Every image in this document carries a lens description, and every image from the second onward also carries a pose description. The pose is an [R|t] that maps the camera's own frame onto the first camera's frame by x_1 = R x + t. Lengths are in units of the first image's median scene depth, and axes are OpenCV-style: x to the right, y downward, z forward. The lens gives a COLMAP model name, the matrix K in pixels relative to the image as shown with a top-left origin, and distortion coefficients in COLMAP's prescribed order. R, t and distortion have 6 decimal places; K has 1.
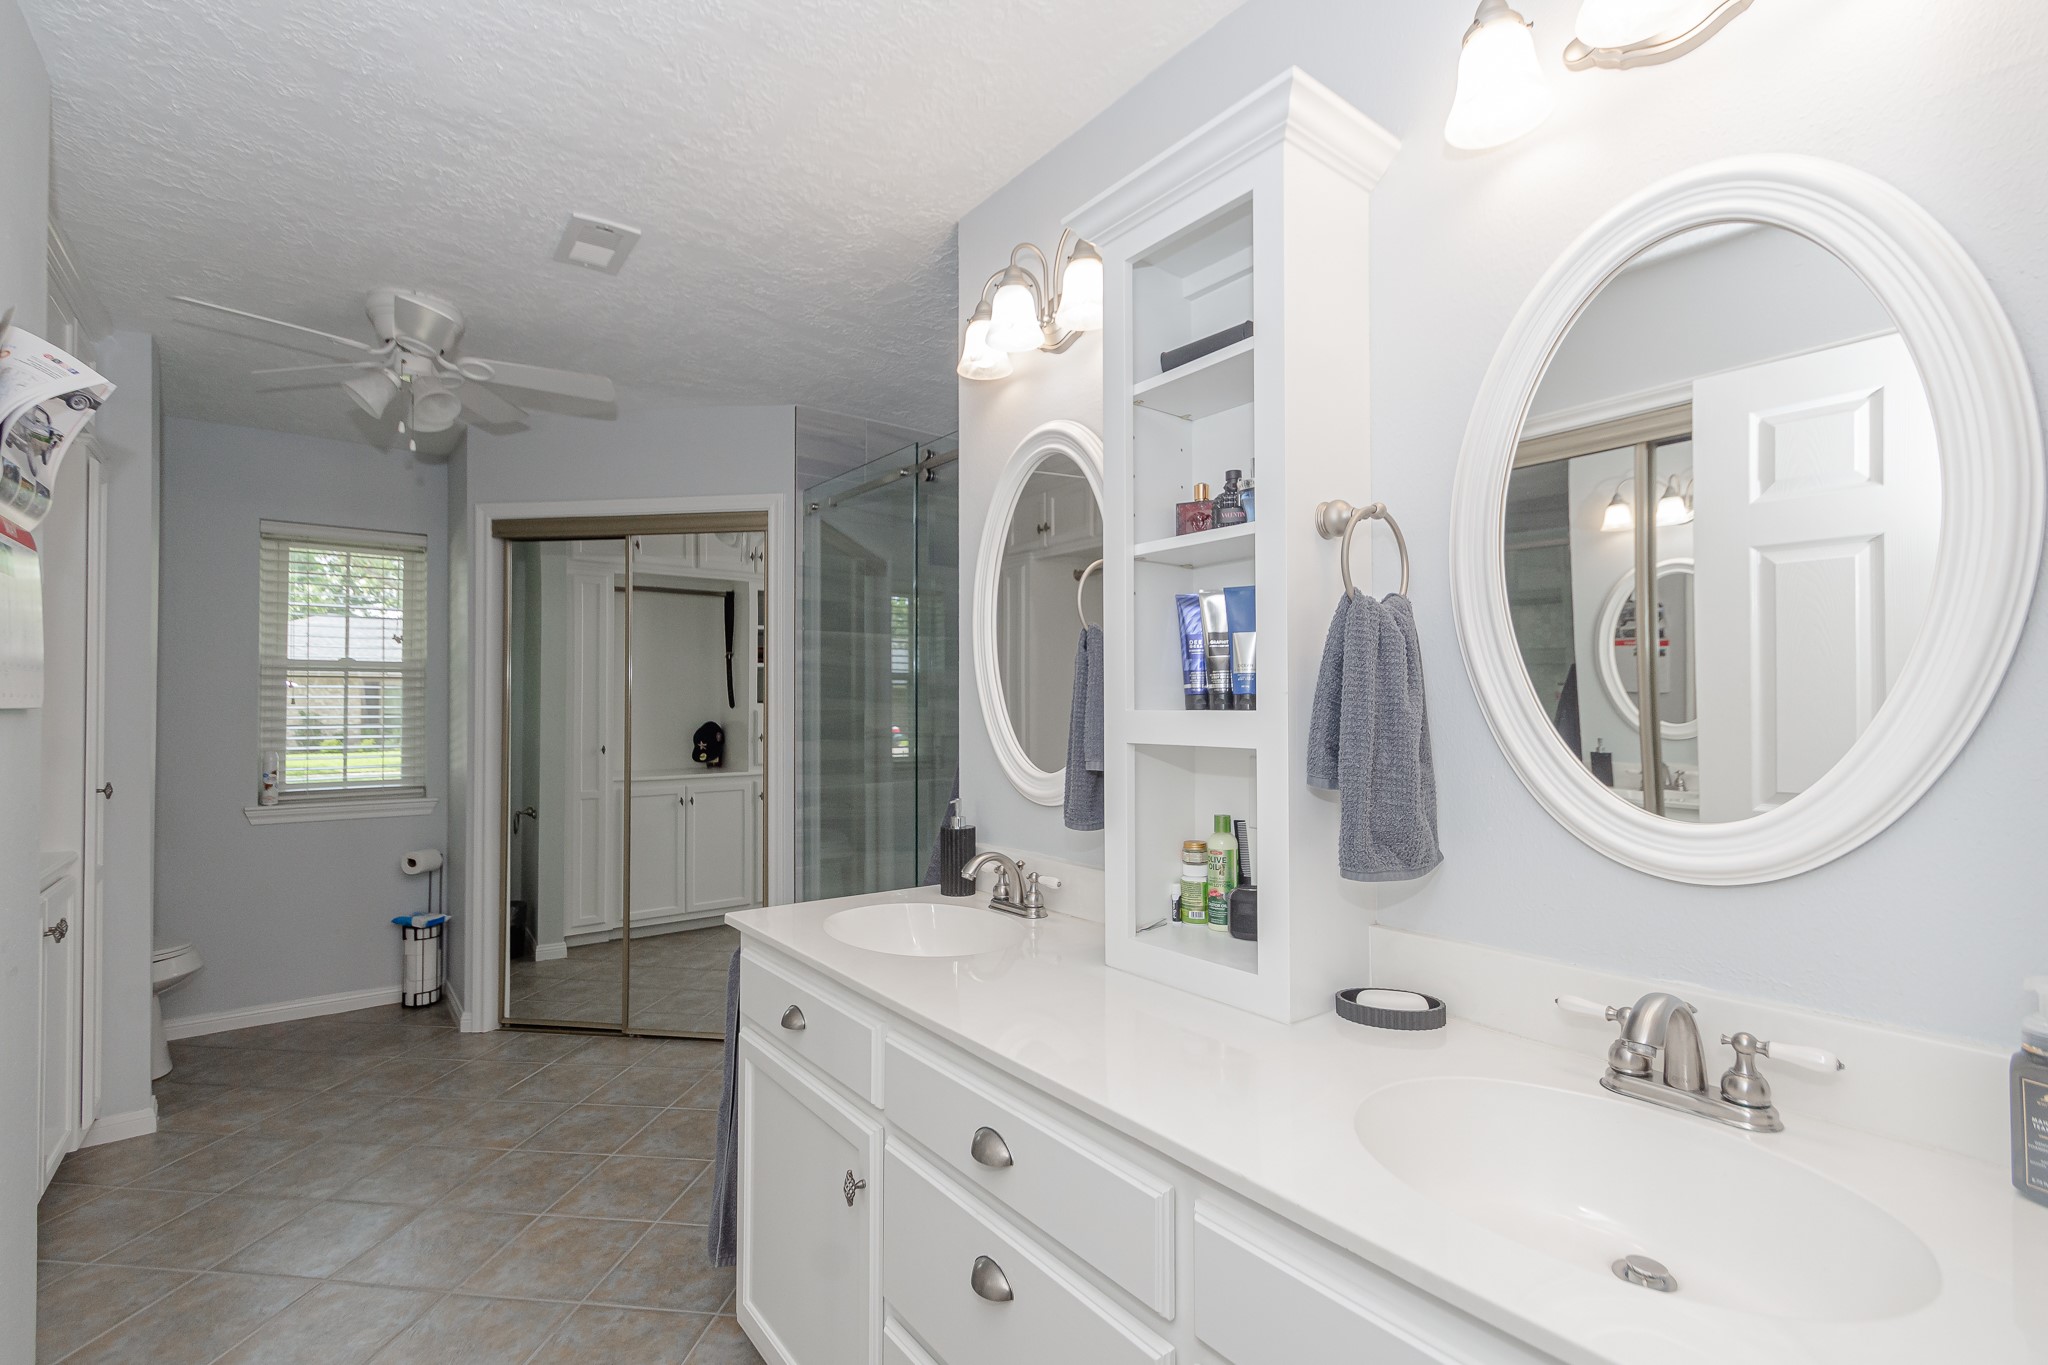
lens RADIAL K [[928.2, 0, 1013.7], [0, 928.2, 694.3], [0, 0, 1]] dist [0.000850, -0.007497]
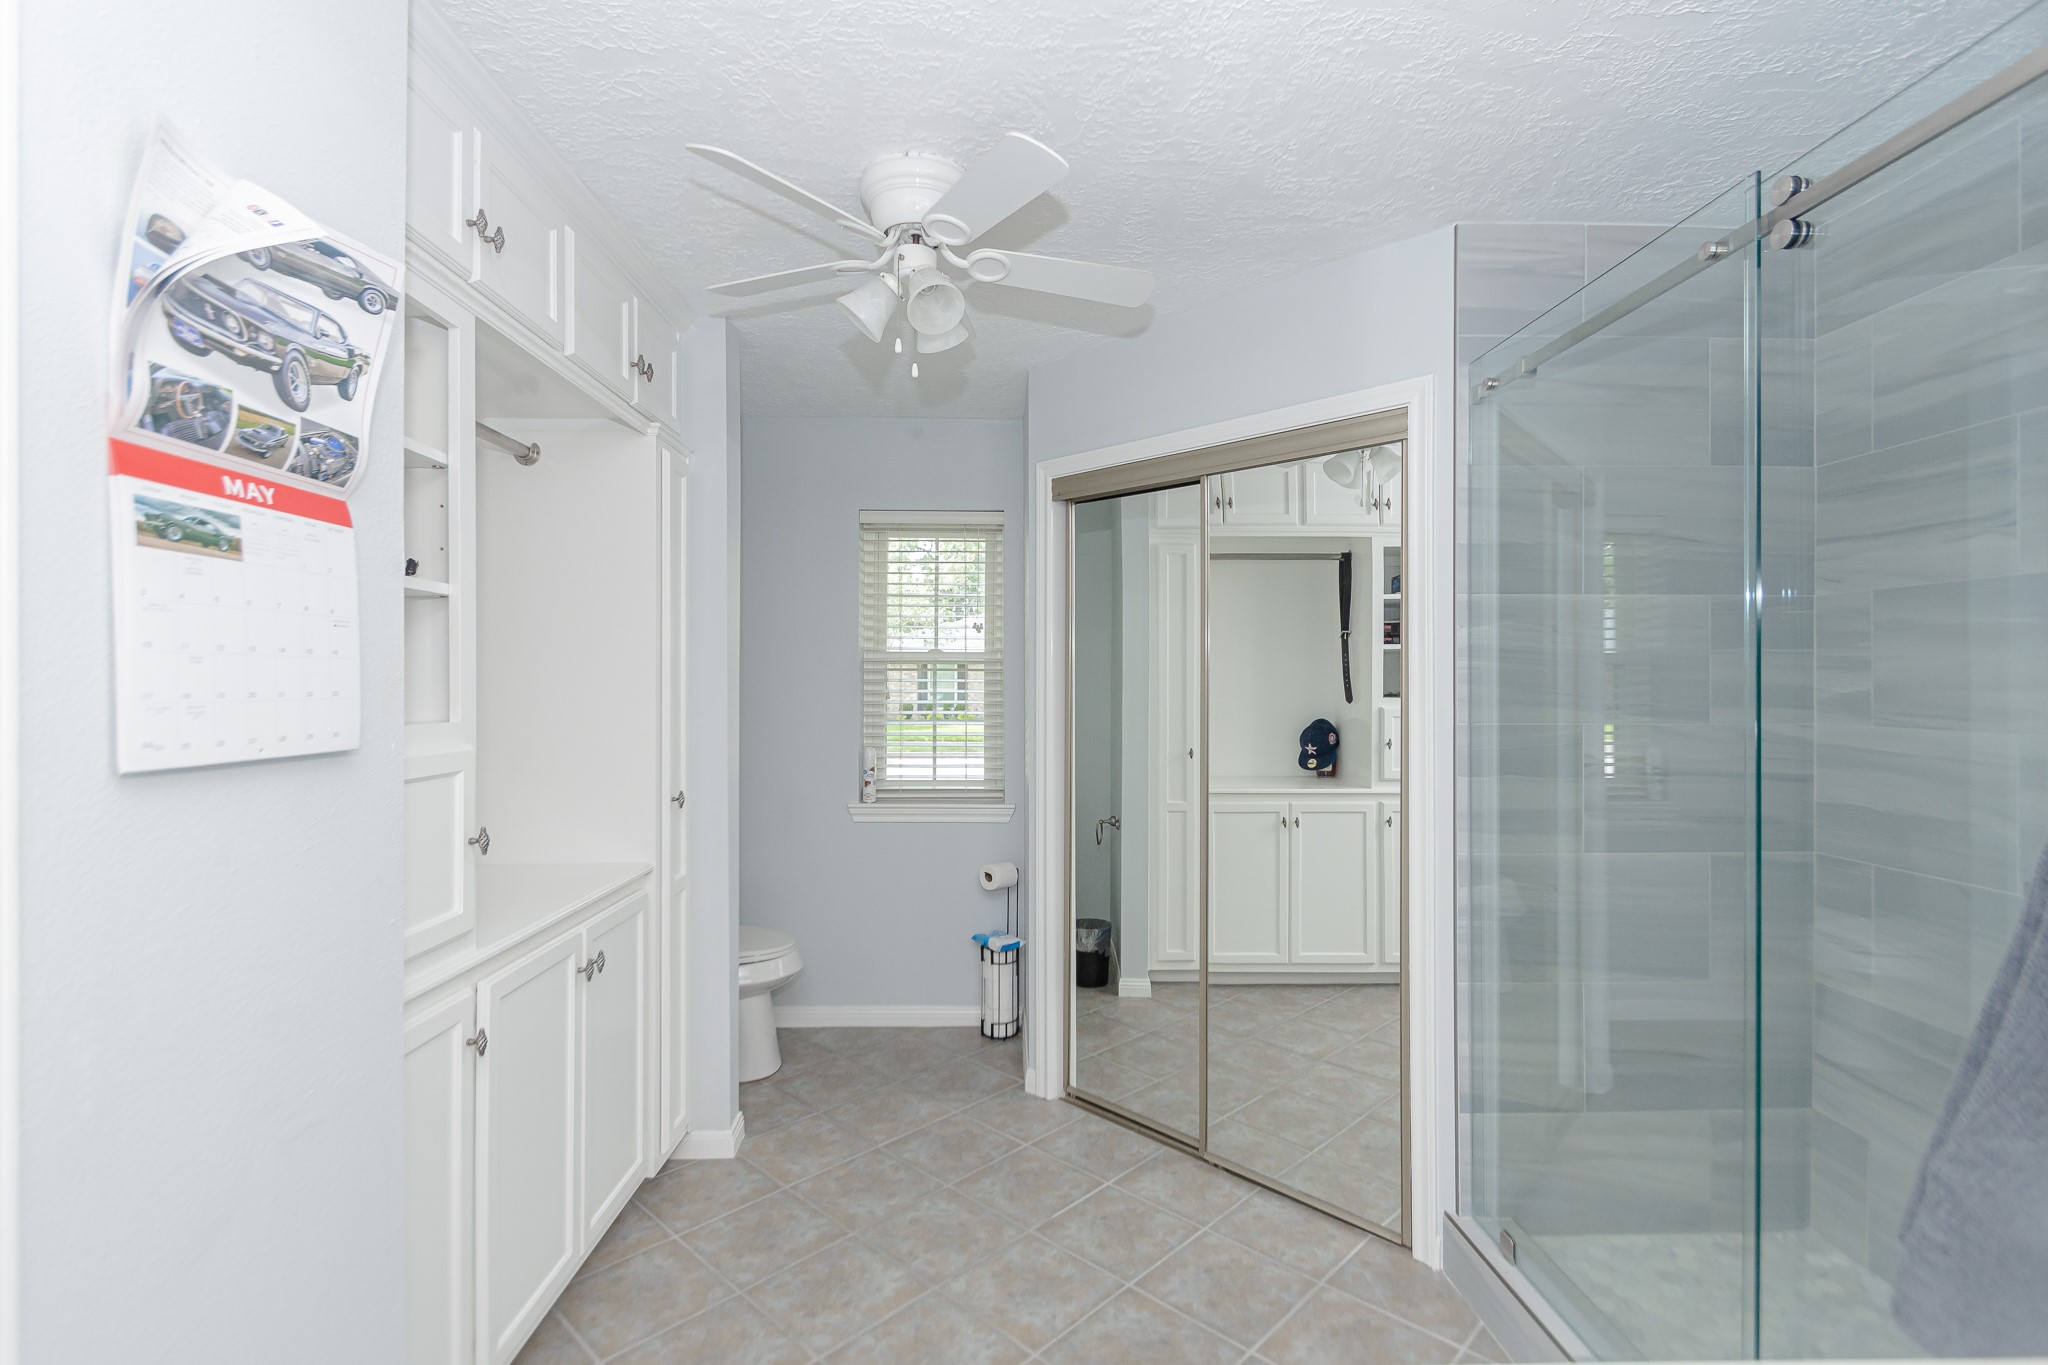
lens RADIAL K [[937.3, 0, 1025.6], [0, 937.3, 677.5], [0, 0, 1]] dist [0.002447, 0.000313]
pose [[0.811251, 0.000159, -0.584698, -0.093096], [0.004575, 0.999968, 0.006620, -0.017973], [0.584680, -0.008045, 0.811224, 0.298670]]
